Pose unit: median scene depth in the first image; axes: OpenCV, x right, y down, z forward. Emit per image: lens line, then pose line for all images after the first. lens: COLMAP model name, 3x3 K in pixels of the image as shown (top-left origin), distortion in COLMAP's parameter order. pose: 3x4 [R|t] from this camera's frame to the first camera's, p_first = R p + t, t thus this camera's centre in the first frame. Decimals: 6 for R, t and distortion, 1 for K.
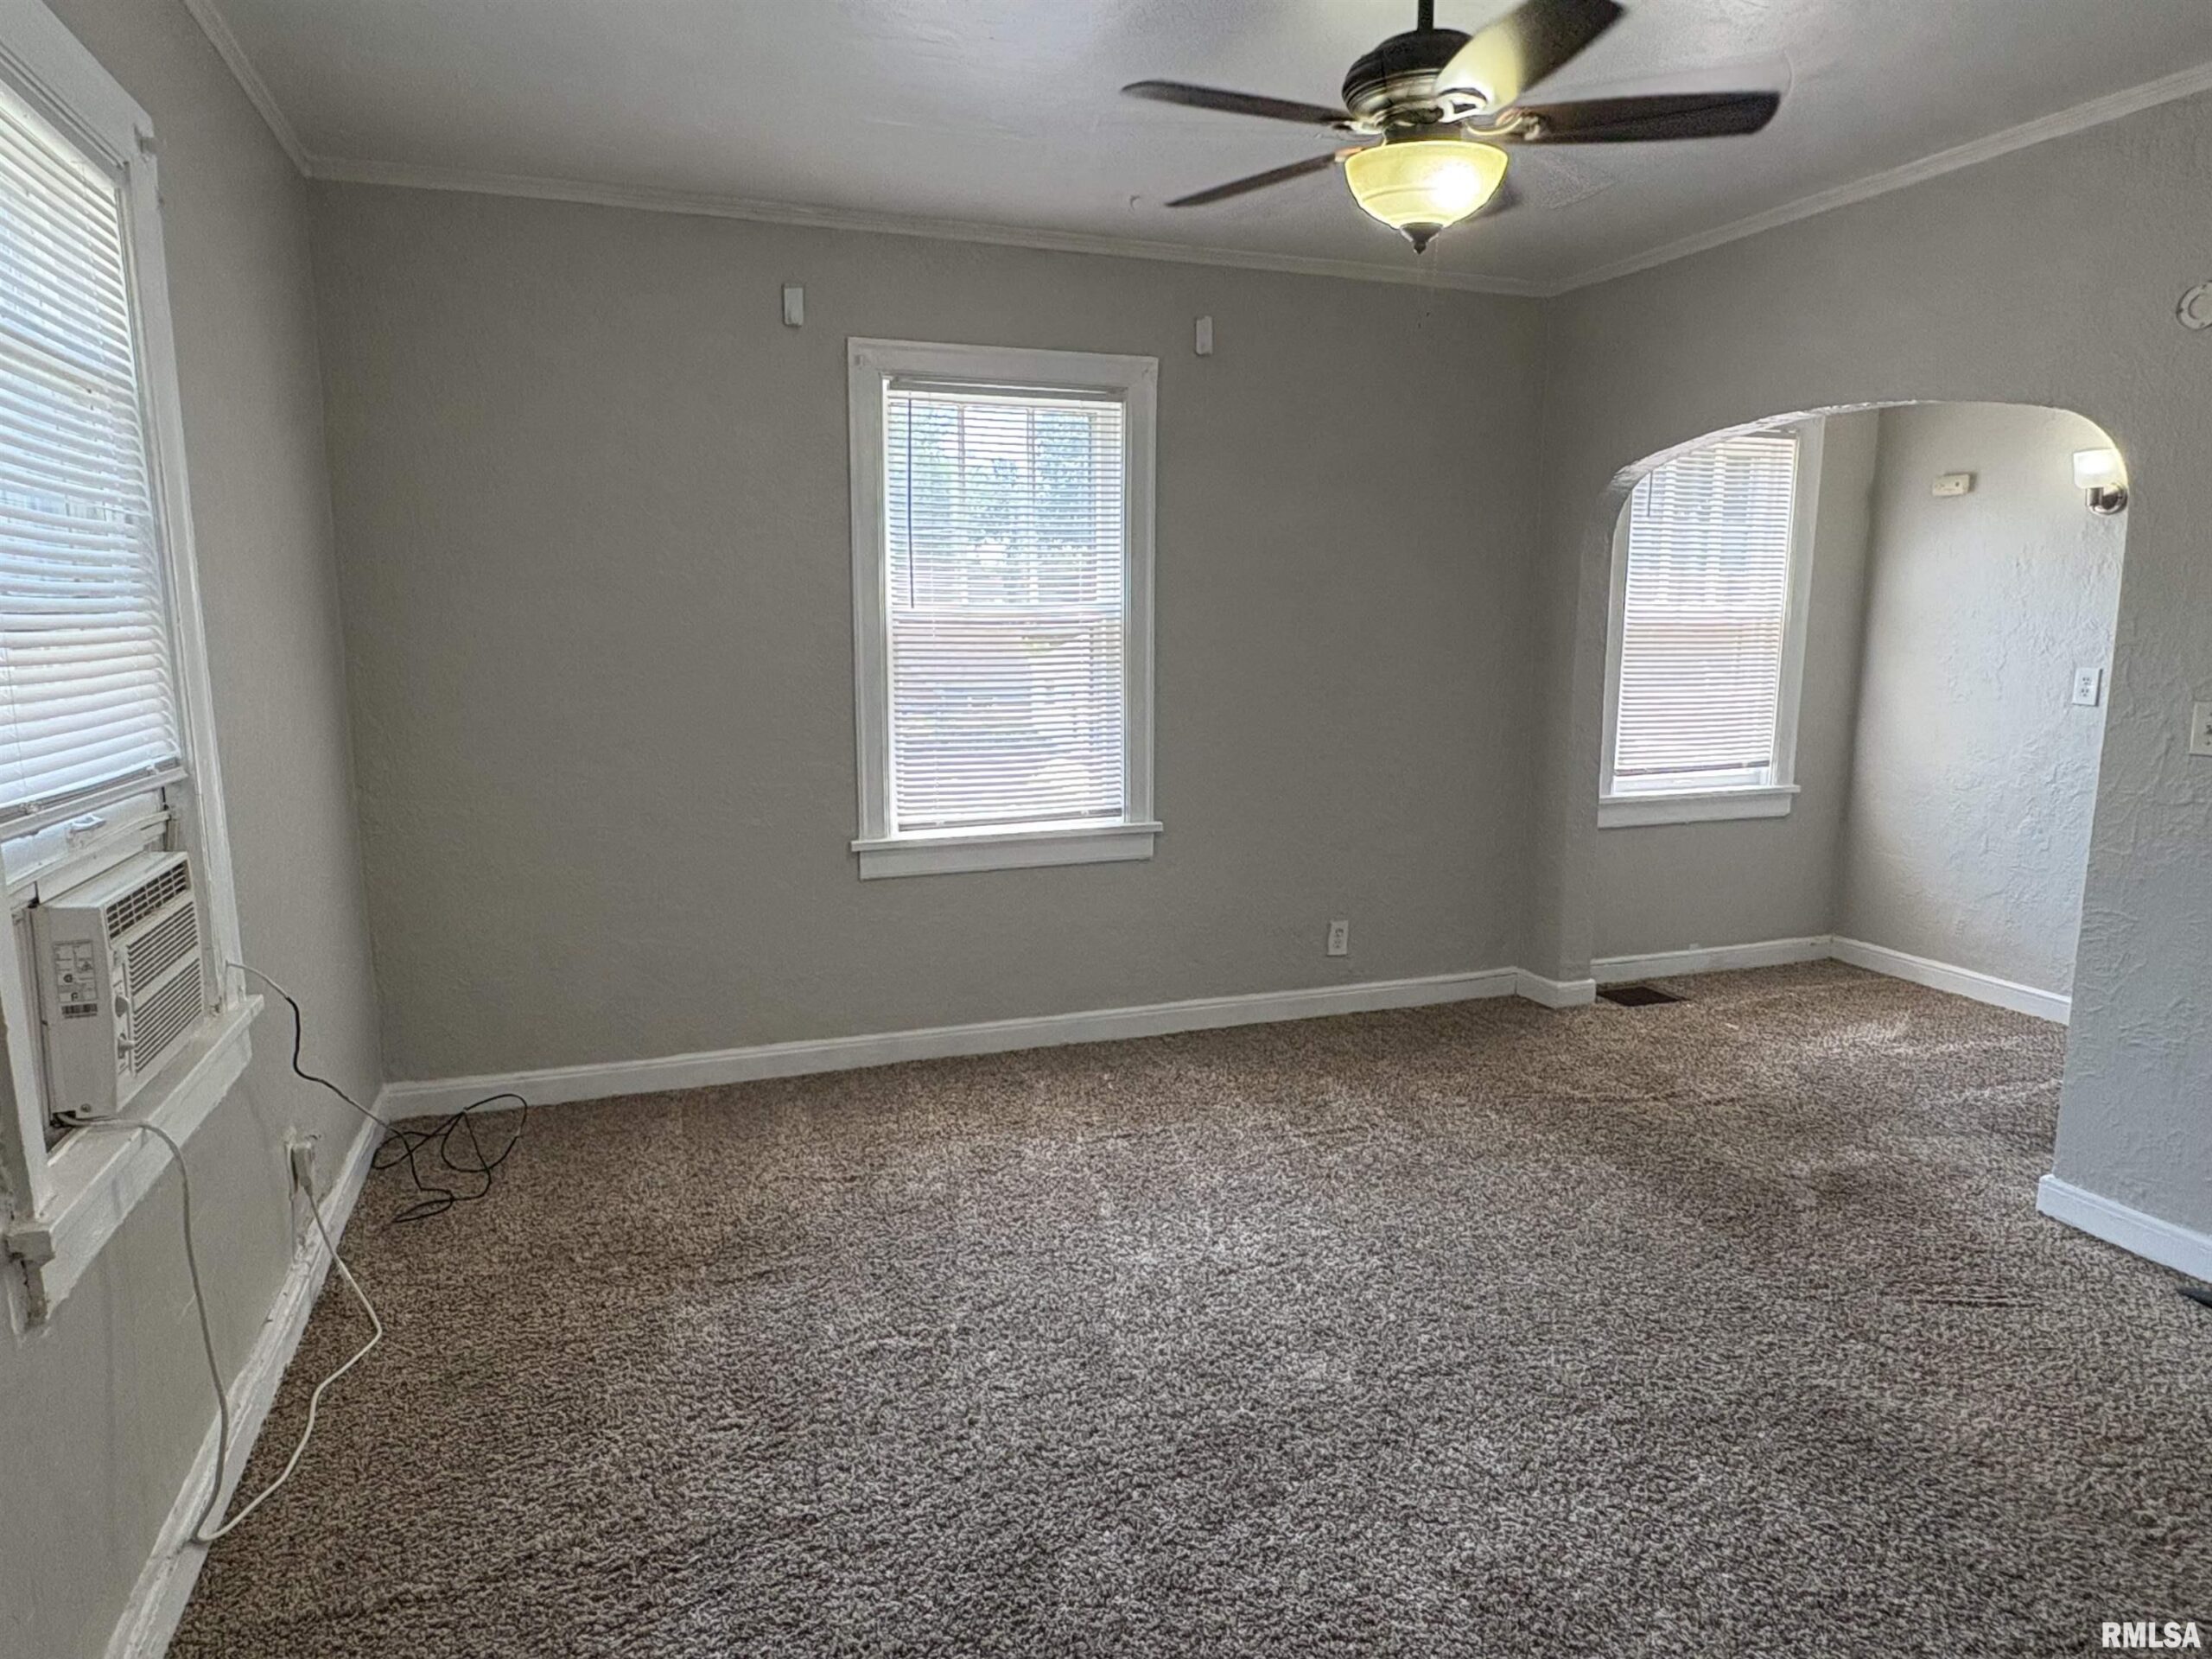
lens RADIAL K [[1346.4, 0, 1107.0], [0, 1346.4, 836.7], [0, 0, 1]] dist [-0.000987, -0.000160]
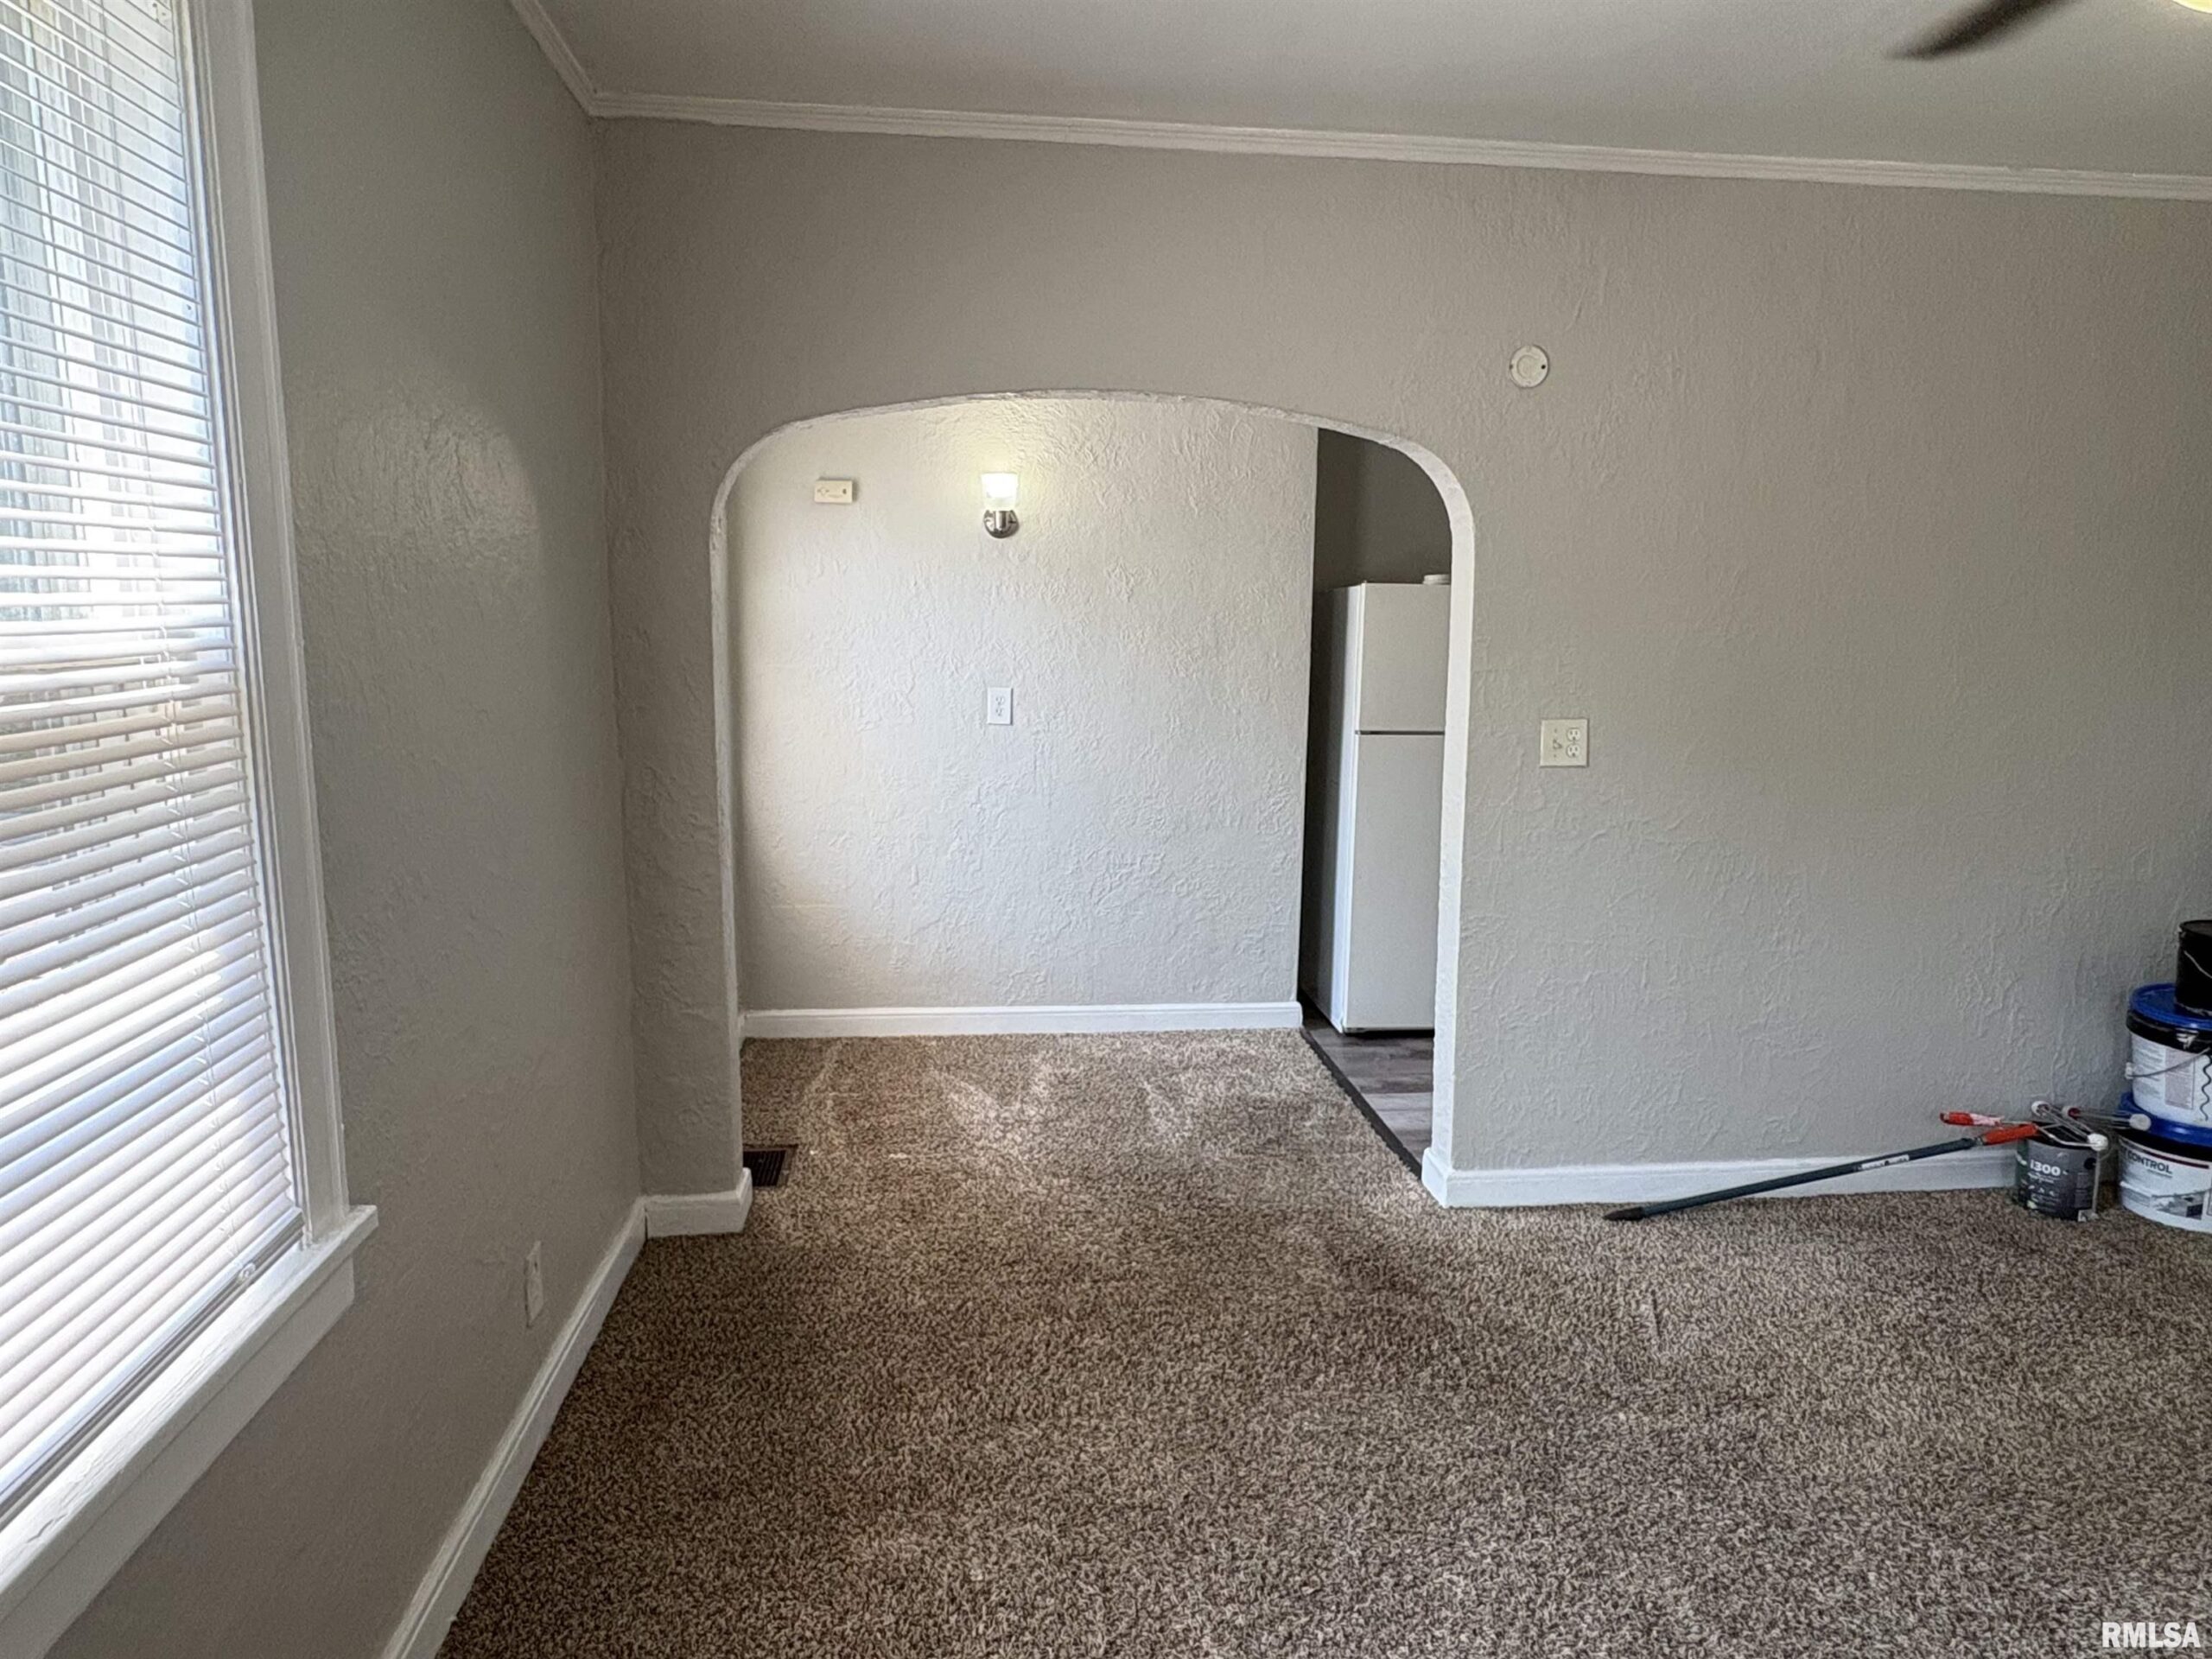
lens RADIAL K [[1346.4, 0, 1094.0], [0, 1346.4, 834.4], [0, 0, 1]] dist [-0.000987, -0.000160]
pose [[0.248249, -0.145469, 0.957711, -0.242115], [0.150337, 0.982467, 0.110260, -0.117220], [-0.956959, 0.116607, 0.265766, 0.668653]]
